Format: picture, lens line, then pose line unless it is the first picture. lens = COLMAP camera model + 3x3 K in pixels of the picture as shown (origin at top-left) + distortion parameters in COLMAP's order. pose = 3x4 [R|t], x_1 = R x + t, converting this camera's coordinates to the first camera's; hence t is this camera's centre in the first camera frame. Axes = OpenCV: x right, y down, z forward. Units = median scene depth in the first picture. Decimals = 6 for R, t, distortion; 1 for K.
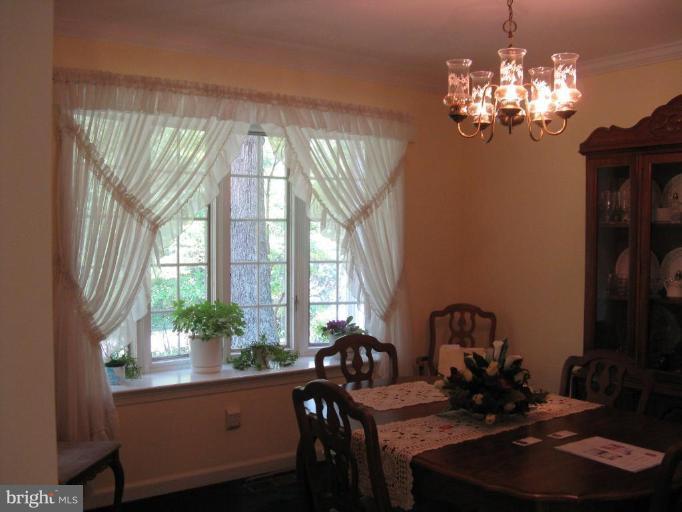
lens RADIAL K [[702.4, 0, 341.0], [0, 702.4, 256.0], [0, 0, 1]] dist [-0.089383, 0.008254]
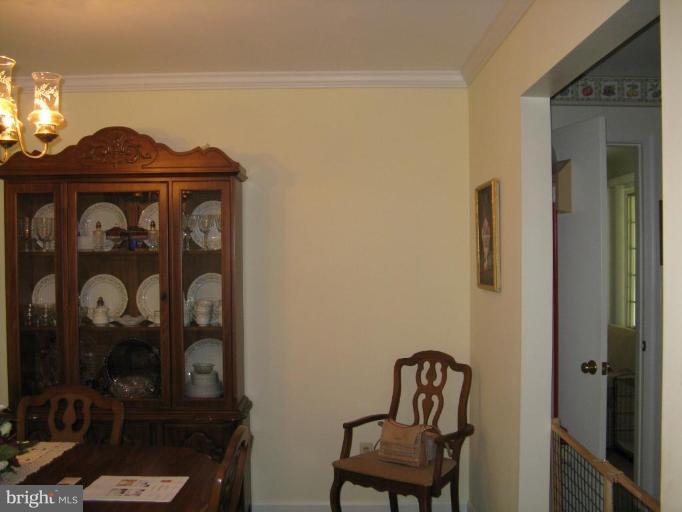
lens RADIAL K [[702.4, 0, 341.0], [0, 702.4, 256.0], [0, 0, 1]] dist [-0.089383, 0.008254]
pose [[0.598247, -0.006286, 0.801287, -0.186365], [0.034009, 0.999267, -0.017552, -0.015725], [-0.800590, 0.037751, 0.598022, 0.138848]]
